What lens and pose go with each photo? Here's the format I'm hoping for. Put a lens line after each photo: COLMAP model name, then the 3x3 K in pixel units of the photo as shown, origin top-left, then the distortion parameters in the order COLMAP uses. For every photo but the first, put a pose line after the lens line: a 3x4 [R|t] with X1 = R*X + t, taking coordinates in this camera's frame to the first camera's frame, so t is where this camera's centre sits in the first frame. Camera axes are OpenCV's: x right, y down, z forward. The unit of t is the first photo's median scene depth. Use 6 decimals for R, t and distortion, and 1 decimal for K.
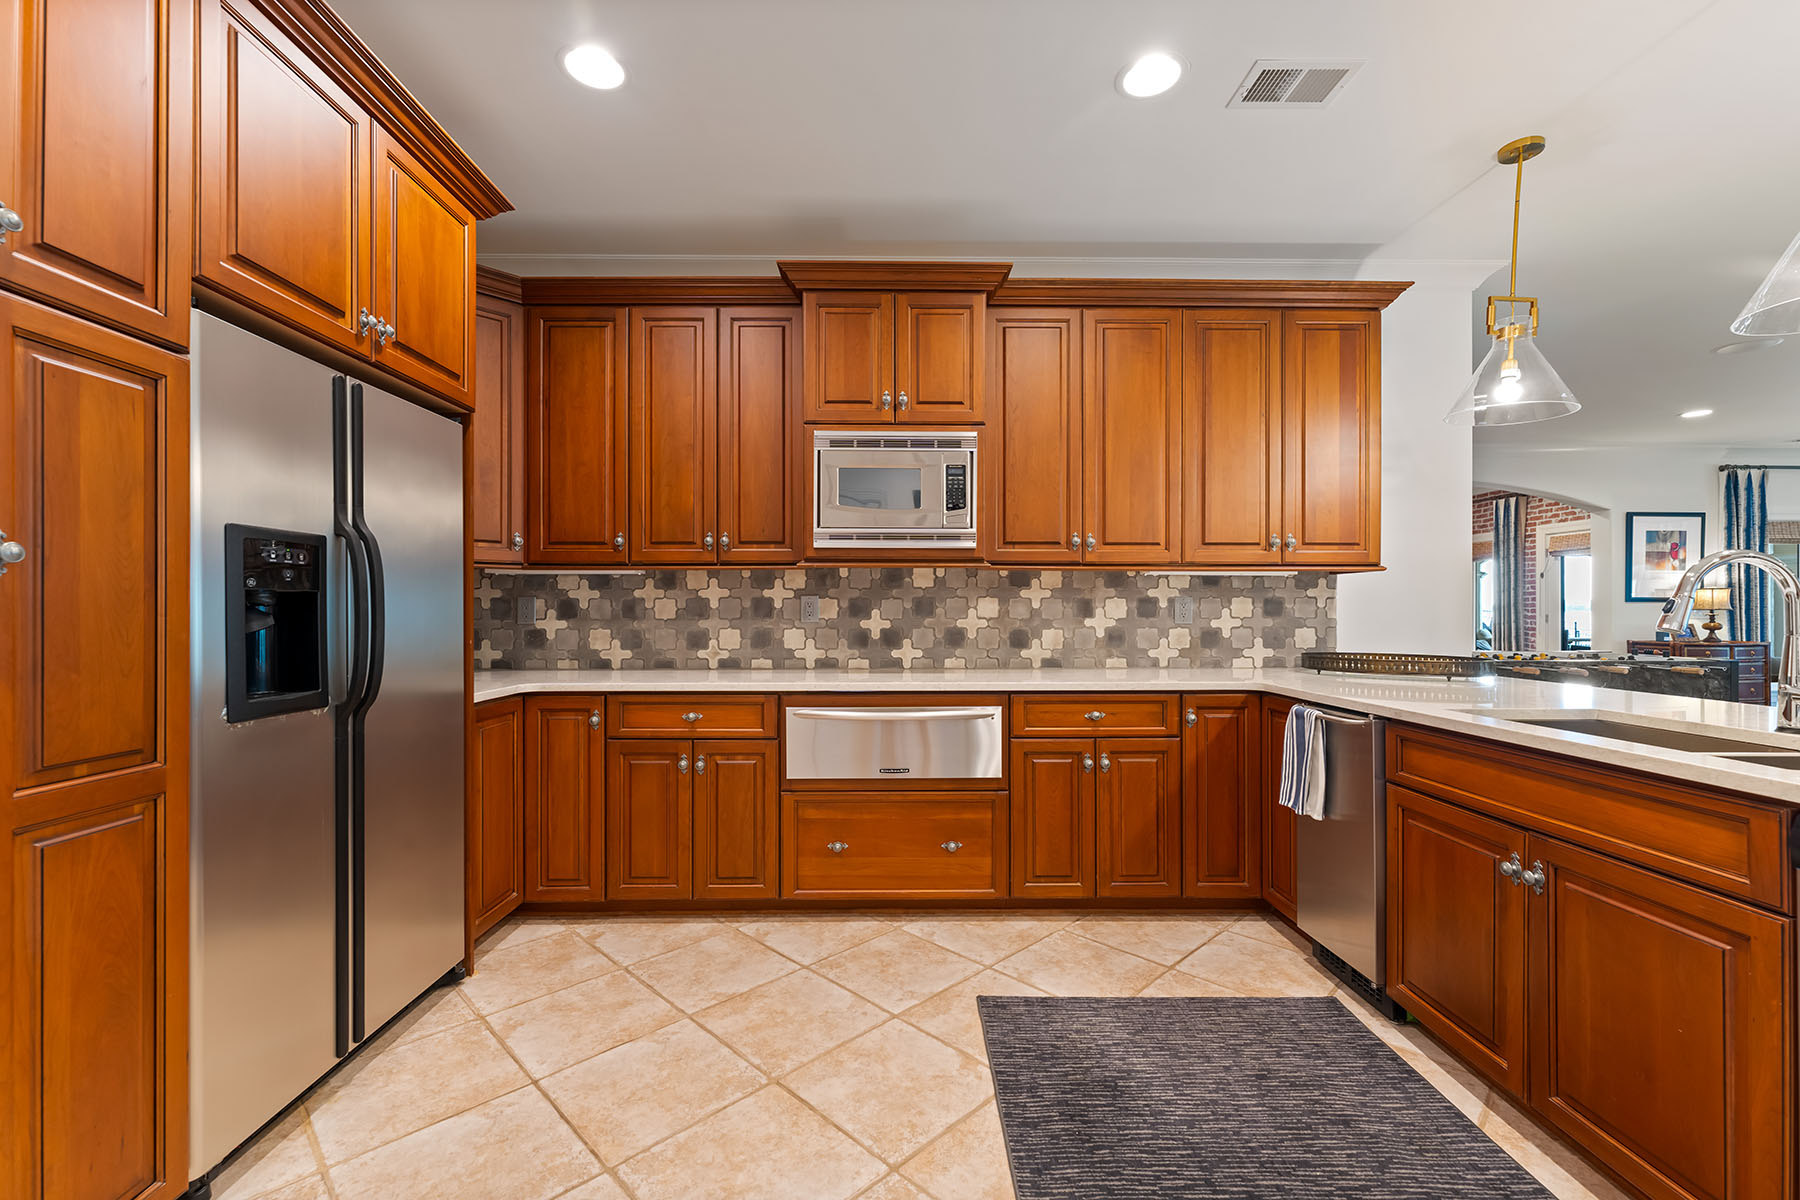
lens RADIAL K [[727.8, 0, 890.7], [0, 727.8, 603.7], [0, 0, 1]] dist [0.001646, 0.000730]
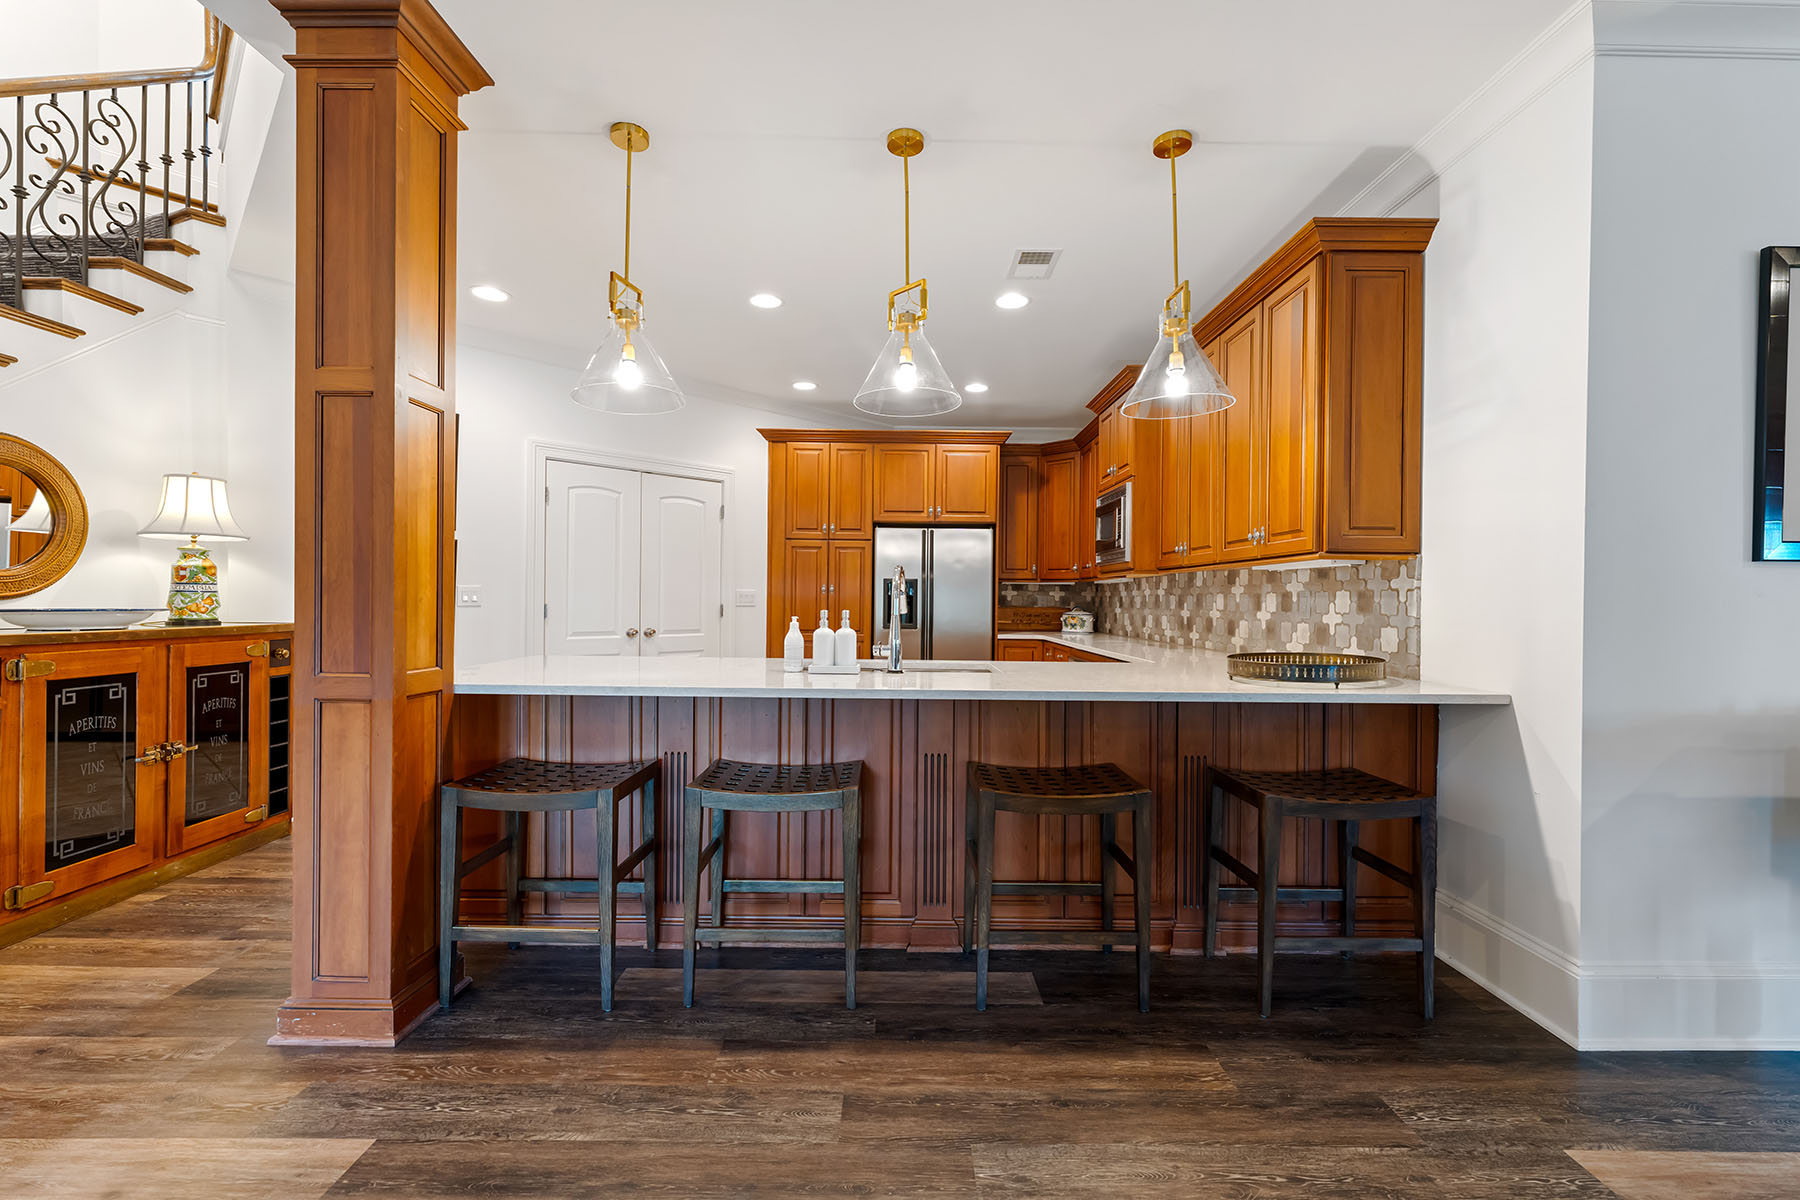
lens RADIAL K [[727.8, 0, 874.4], [0, 727.8, 601.0], [0, 0, 1]] dist [0.001646, 0.000730]
pose [[-0.020567, 0.000969, -0.999788, 1.376204], [-0.005283, 0.999985, 0.001078, 0.005962], [0.999775, 0.005304, -0.020561, 0.443268]]
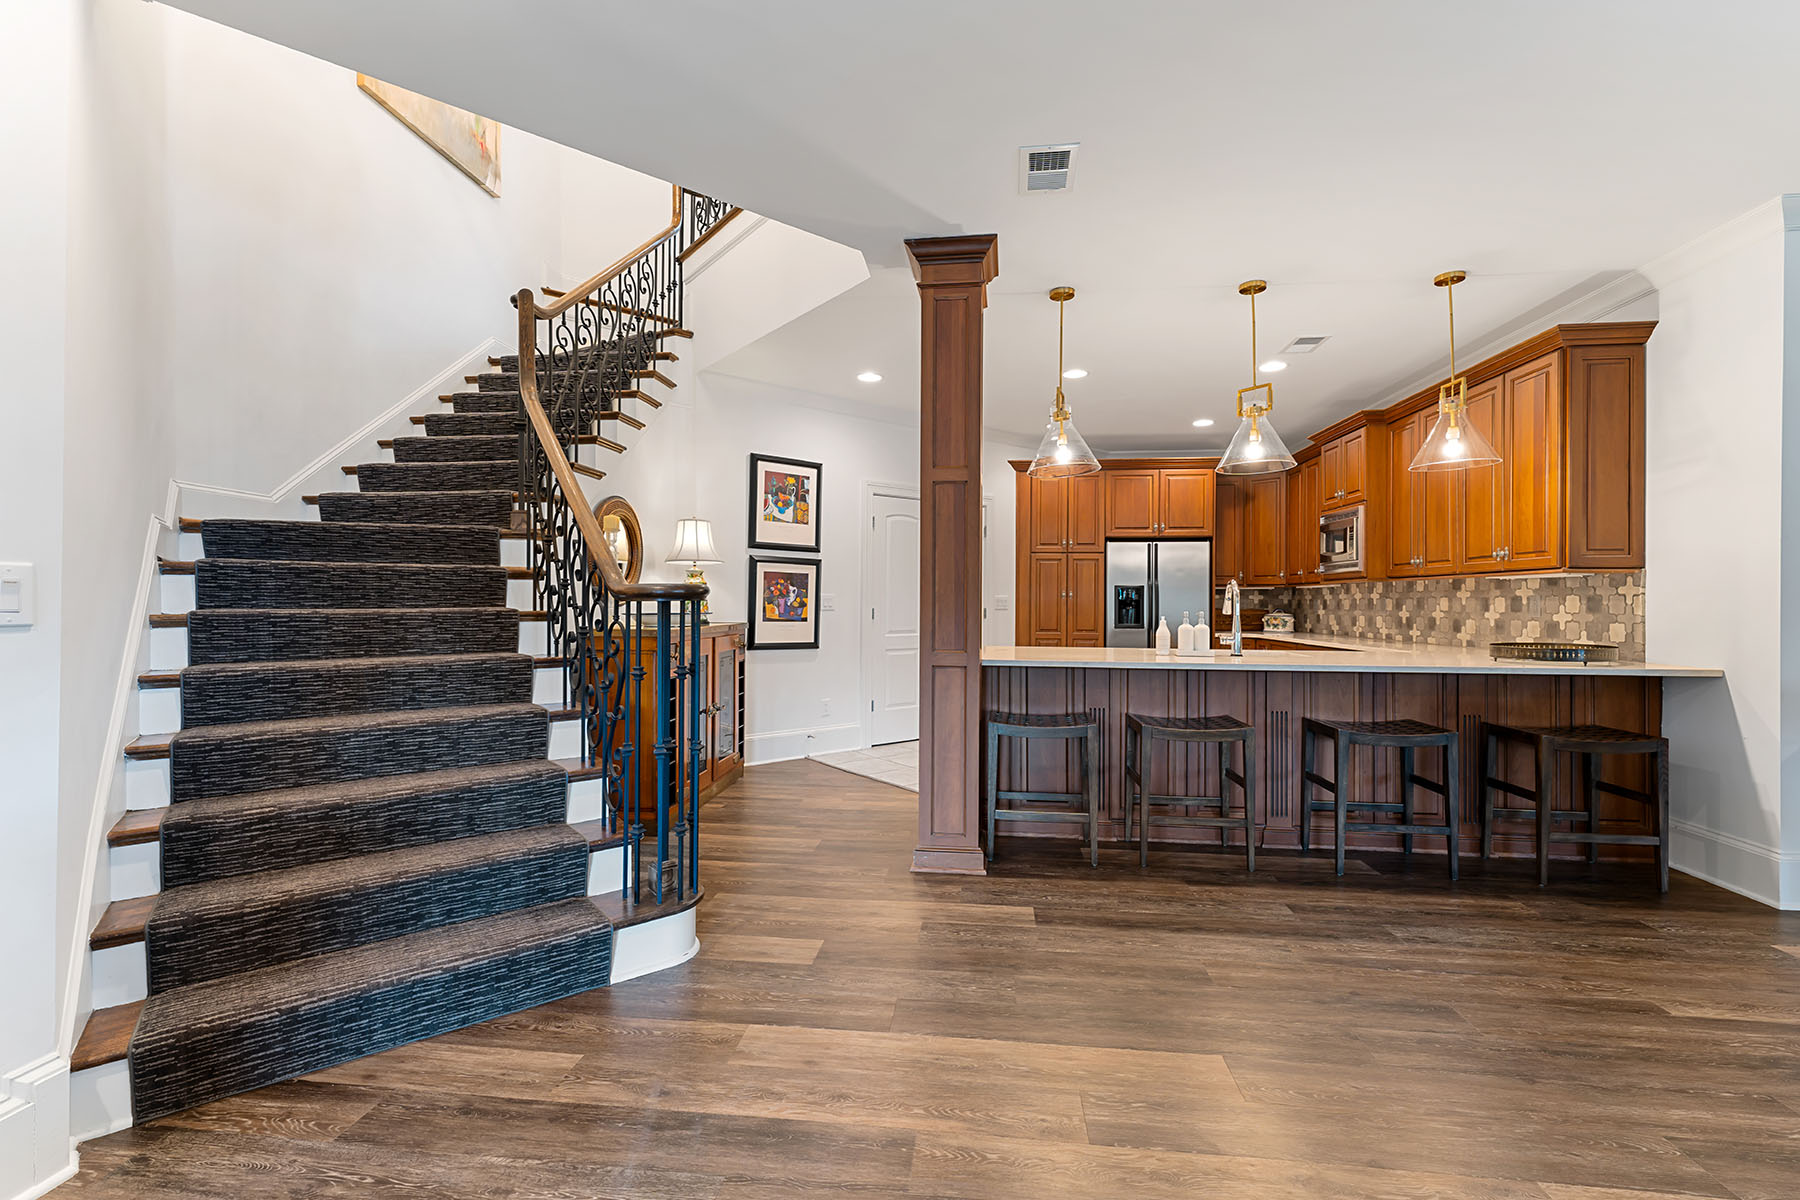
lens RADIAL K [[727.8, 0, 914.7], [0, 727.8, 600.8], [0, 0, 1]] dist [0.001646, 0.000730]
pose [[-0.118267, -0.003283, -0.992976, 1.736371], [-0.000677, 0.999995, -0.003226, 0.004223], [0.992982, 0.000290, -0.118268, 0.105815]]
